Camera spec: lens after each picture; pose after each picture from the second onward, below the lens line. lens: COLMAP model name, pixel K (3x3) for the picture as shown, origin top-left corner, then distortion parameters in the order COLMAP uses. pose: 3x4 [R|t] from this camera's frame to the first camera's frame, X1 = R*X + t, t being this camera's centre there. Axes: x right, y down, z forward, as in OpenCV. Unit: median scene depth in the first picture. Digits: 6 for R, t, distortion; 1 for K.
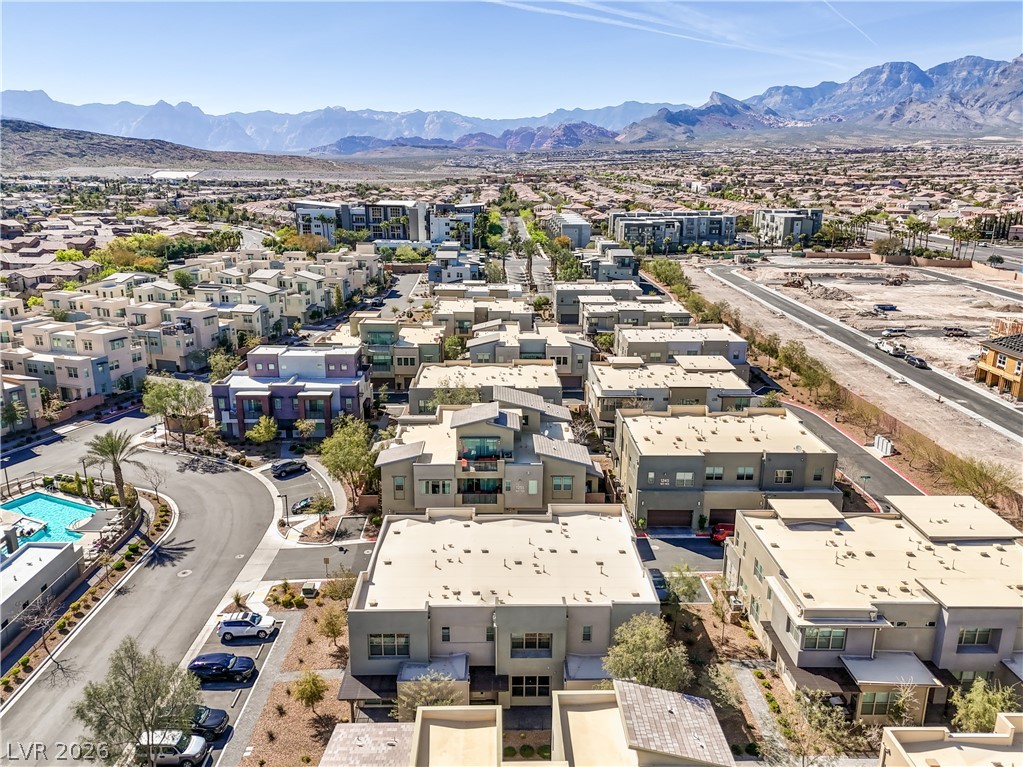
lens RADIAL K [[750.9, 0, 511.5], [0, 750.9, 383.5], [0, 0, 1]] dist [0.058733, -0.040923]
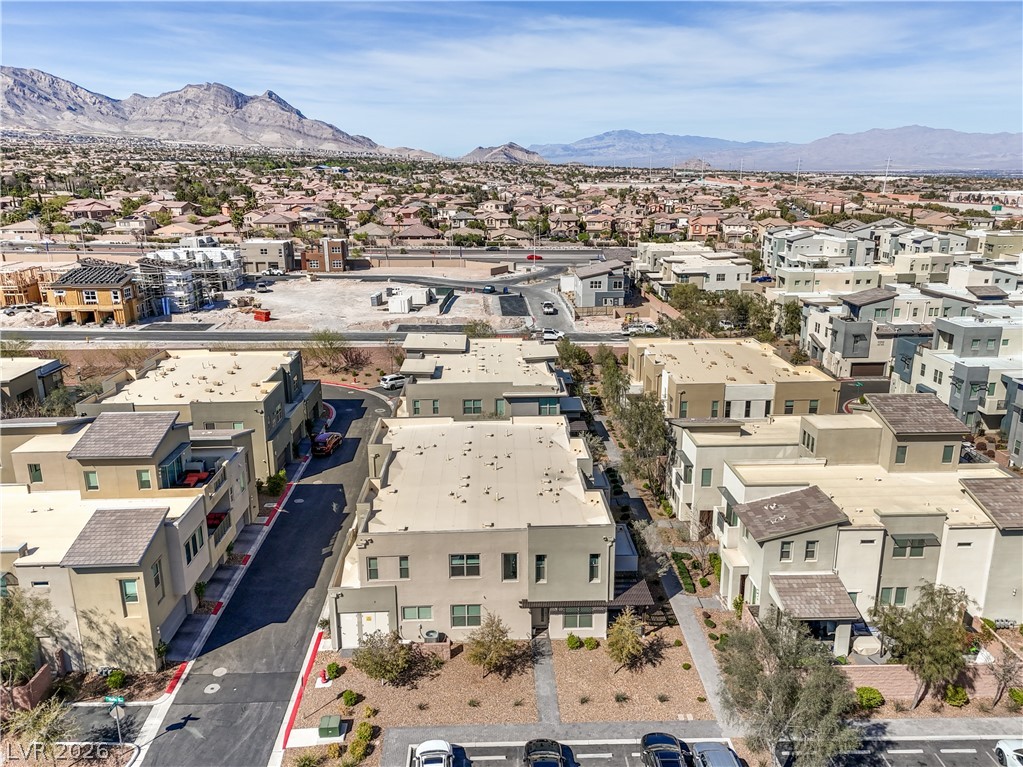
lens RADIAL K [[765.2, 0, 511.5], [0, 765.2, 383.5], [0, 0, 1]] dist [0.088428, -0.091285]
pose [[-0.015157, -0.279892, 0.959912, -0.435110], [0.270560, 0.923060, 0.273419, -0.056846], [-0.962584, 0.263858, 0.061737, 0.426833]]
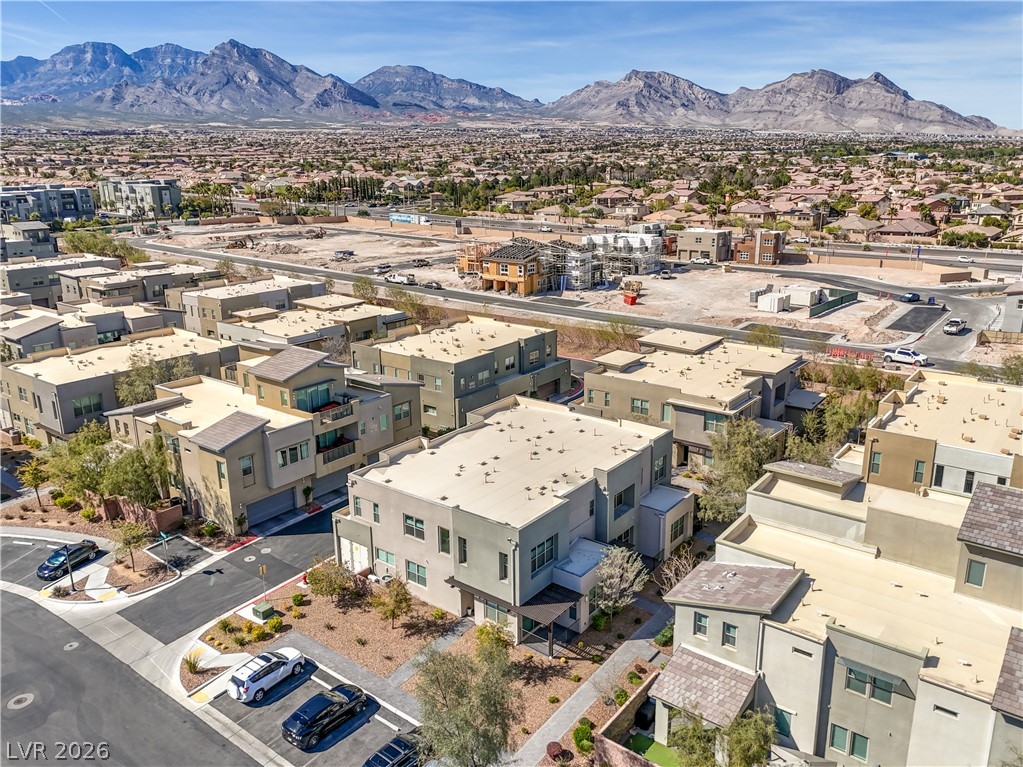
lens RADIAL K [[772.9, 0, 511.5], [0, 772.9, 383.5], [0, 0, 1]] dist [0.081839, -0.083848]
pose [[0.631357, -0.230065, 0.740580, -0.352744], [0.222968, 0.968510, 0.110788, 0.015304], [-0.742747, 0.095179, 0.662773, 0.167412]]
